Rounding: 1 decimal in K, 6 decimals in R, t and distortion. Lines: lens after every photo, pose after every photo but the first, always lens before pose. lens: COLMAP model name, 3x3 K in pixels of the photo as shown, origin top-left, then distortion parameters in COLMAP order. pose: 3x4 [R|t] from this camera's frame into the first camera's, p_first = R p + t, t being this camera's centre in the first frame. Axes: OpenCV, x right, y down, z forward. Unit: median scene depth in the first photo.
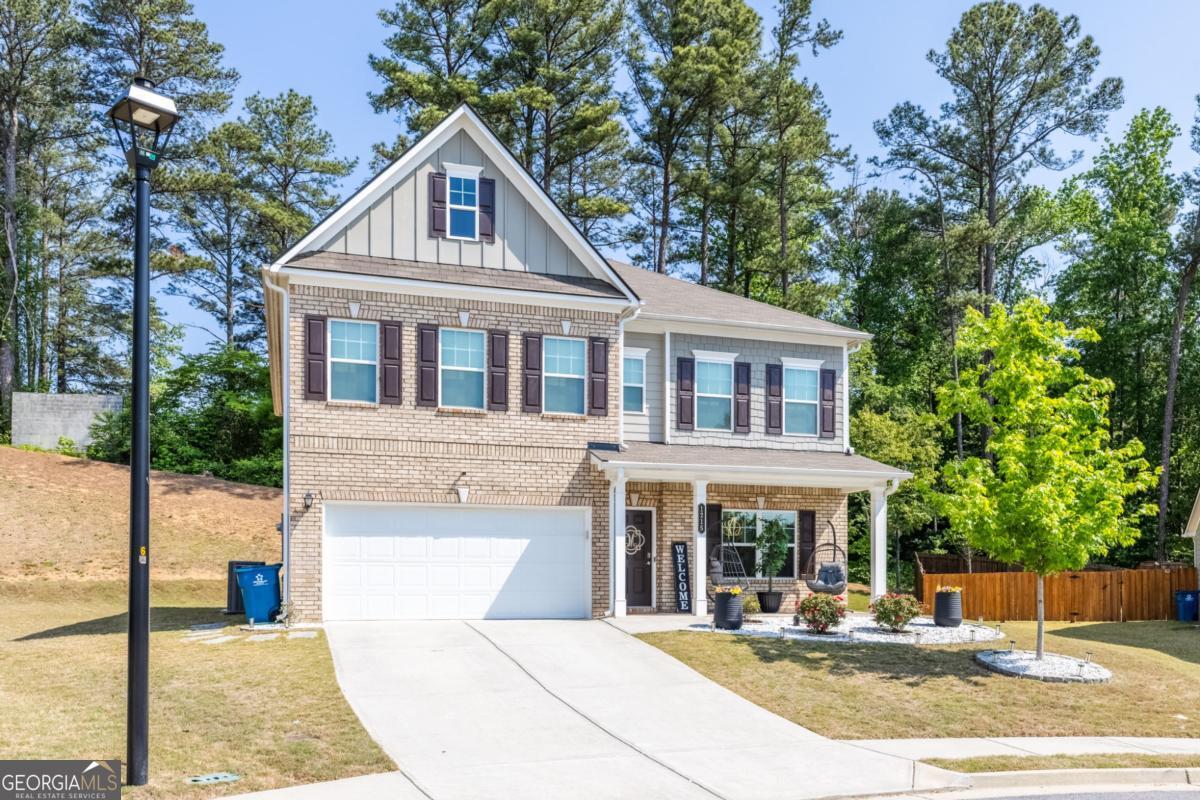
lens RADIAL K [[935.8, 0, 593.0], [0, 935.8, 427.1], [0, 0, 1]] dist [-0.002804, 0.005751]
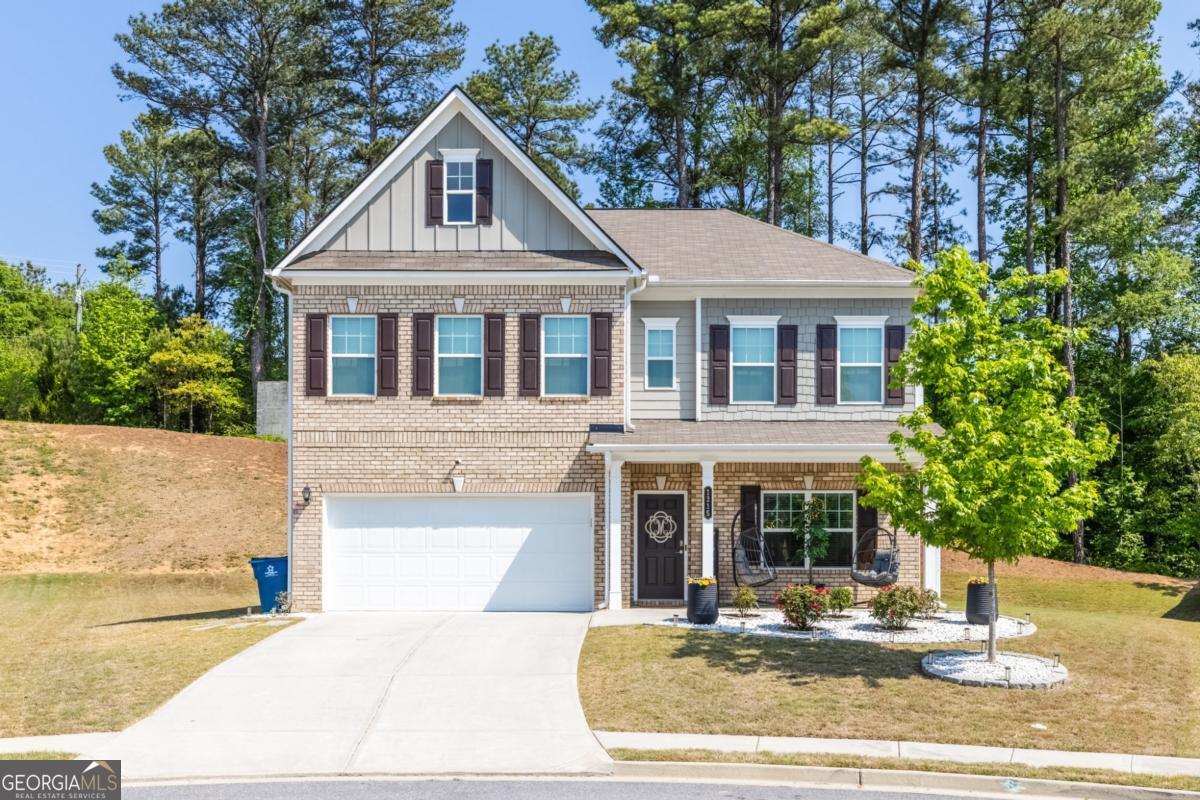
lens RADIAL K [[1113.2, 0, 601.8], [0, 1113.2, 354.3], [0, 0, 1]] dist [0.001459, 0.002682]
pose [[0.952853, -0.059831, -0.297474, 0.349049], [0.050623, 0.997973, -0.038570, -0.010742], [0.299179, 0.021692, 0.953950, -0.074992]]
